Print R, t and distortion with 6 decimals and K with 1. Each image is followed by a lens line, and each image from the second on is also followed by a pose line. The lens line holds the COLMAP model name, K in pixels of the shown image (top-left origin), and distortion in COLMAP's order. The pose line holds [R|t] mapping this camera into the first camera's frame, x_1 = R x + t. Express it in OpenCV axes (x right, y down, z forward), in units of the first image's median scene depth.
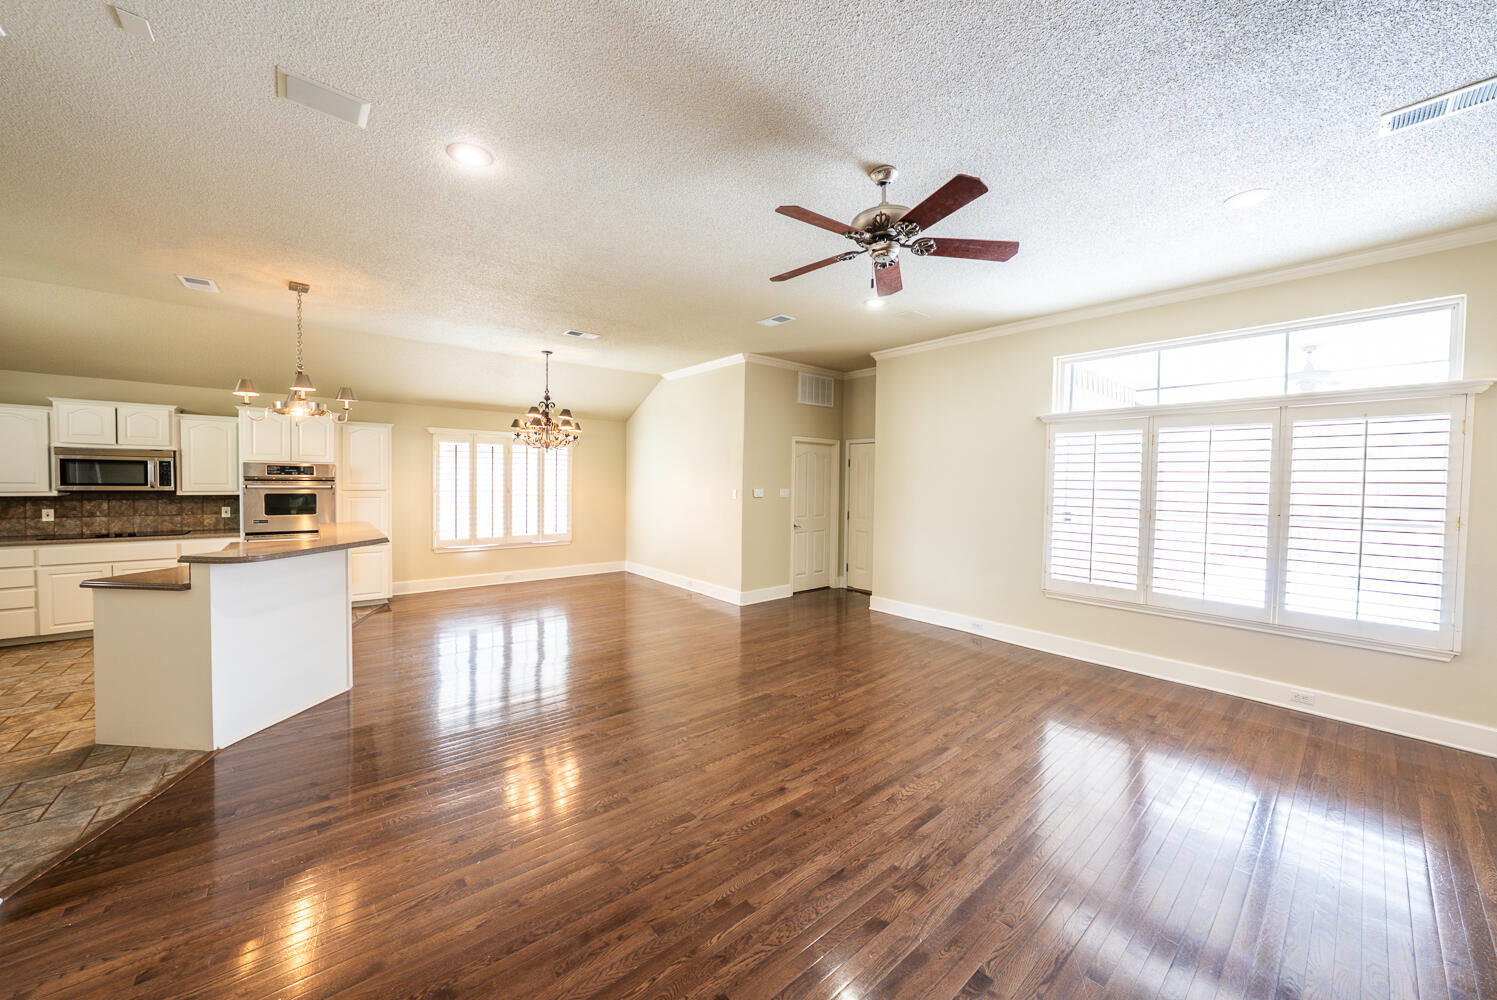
lens RADIAL K [[540.6, 0, 761.4], [0, 540.6, 496.0], [0, 0, 1]] dist [-0.019714, 0.003911]
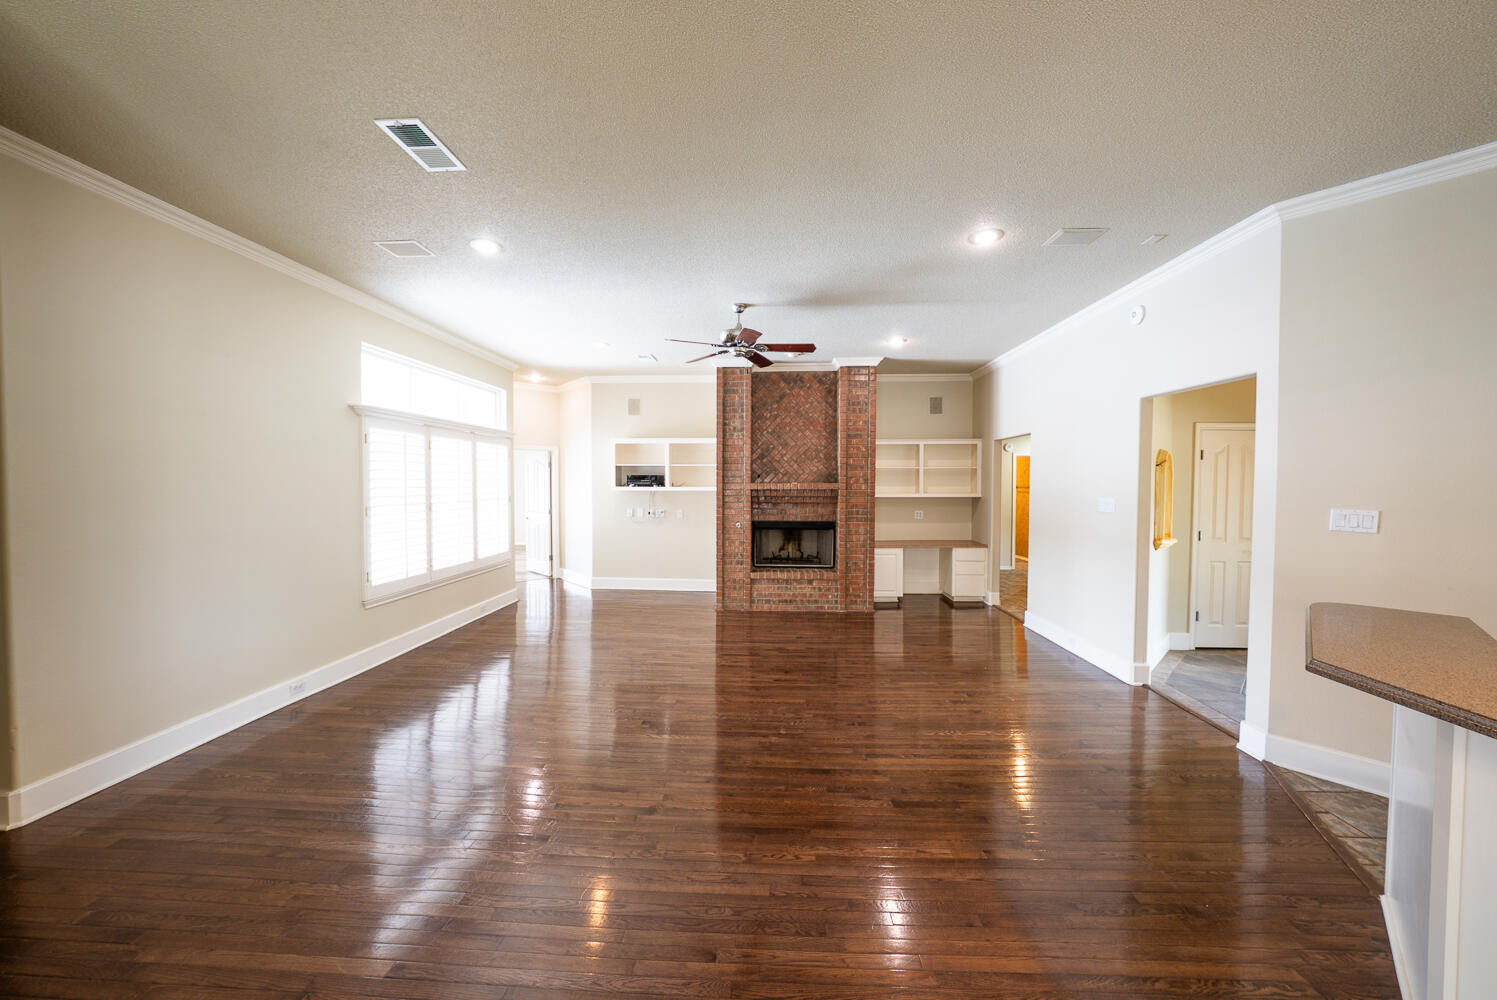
lens RADIAL K [[512.1, 0, 745.6], [0, 512.1, 496.2], [0, 0, 1]] dist [-0.022869, 0.002677]
pose [[-0.724678, -0.031696, 0.688359, -0.675751], [0.007140, 0.998543, 0.053494, -0.054304], [-0.689051, 0.043681, -0.723395, 1.576422]]
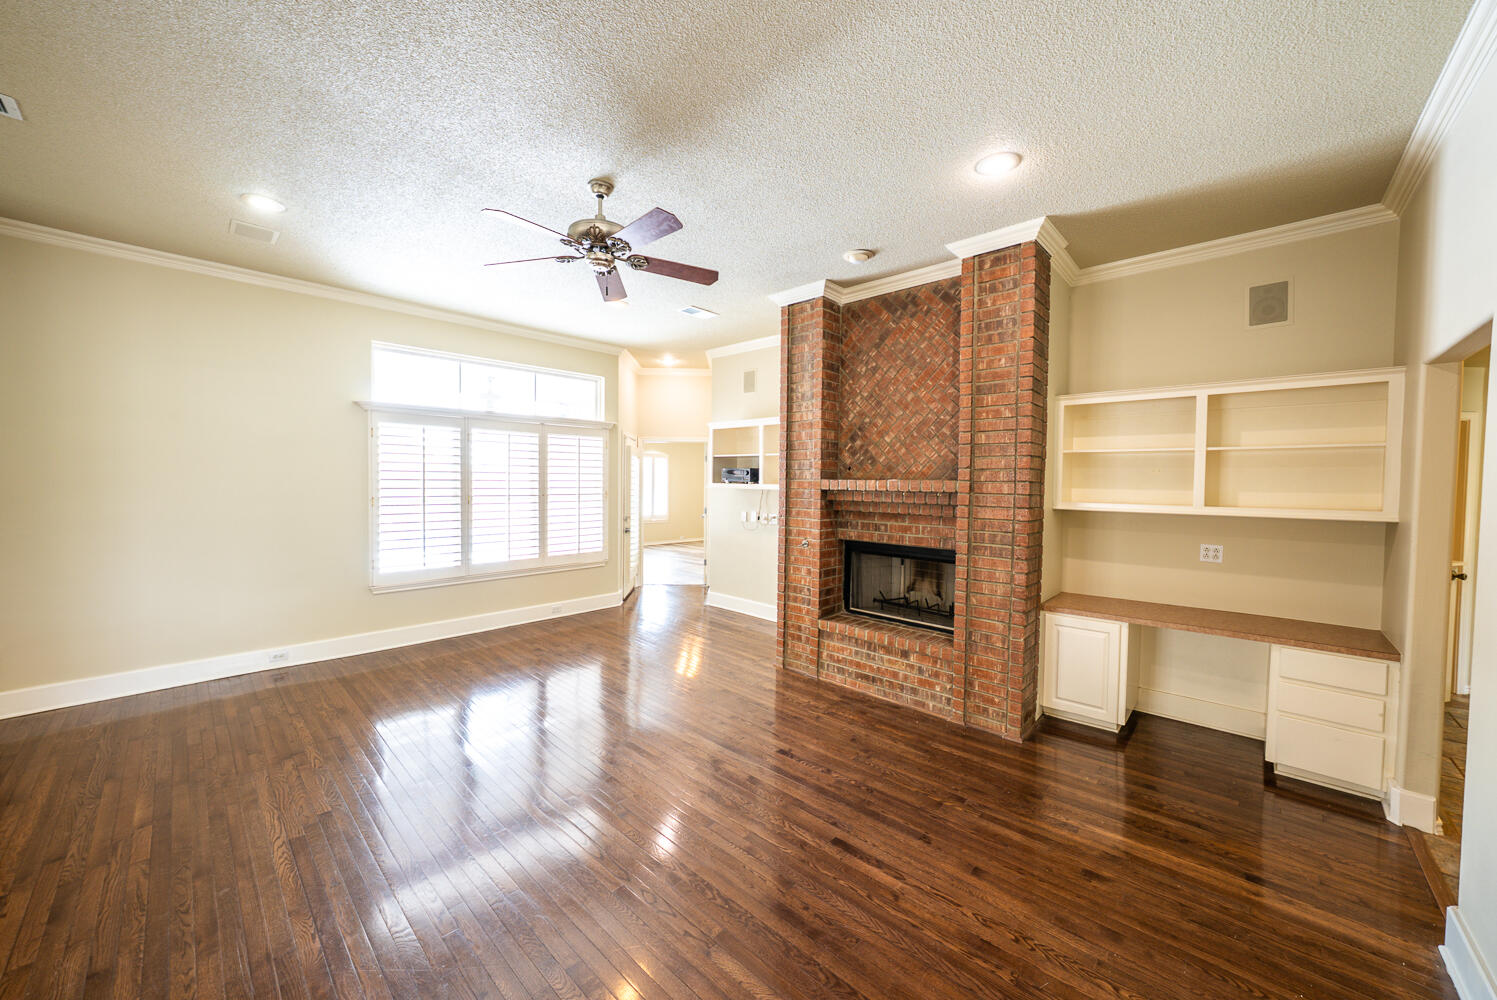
lens RADIAL K [[540.6, 0, 750.0], [0, 540.6, 498.4], [0, 0, 1]] dist [-0.019714, 0.003911]
pose [[-0.111938, -0.049268, 0.992493, -0.633415], [0.012836, 0.998615, 0.051019, -0.026507], [-0.993632, 0.018450, -0.111151, 0.601778]]
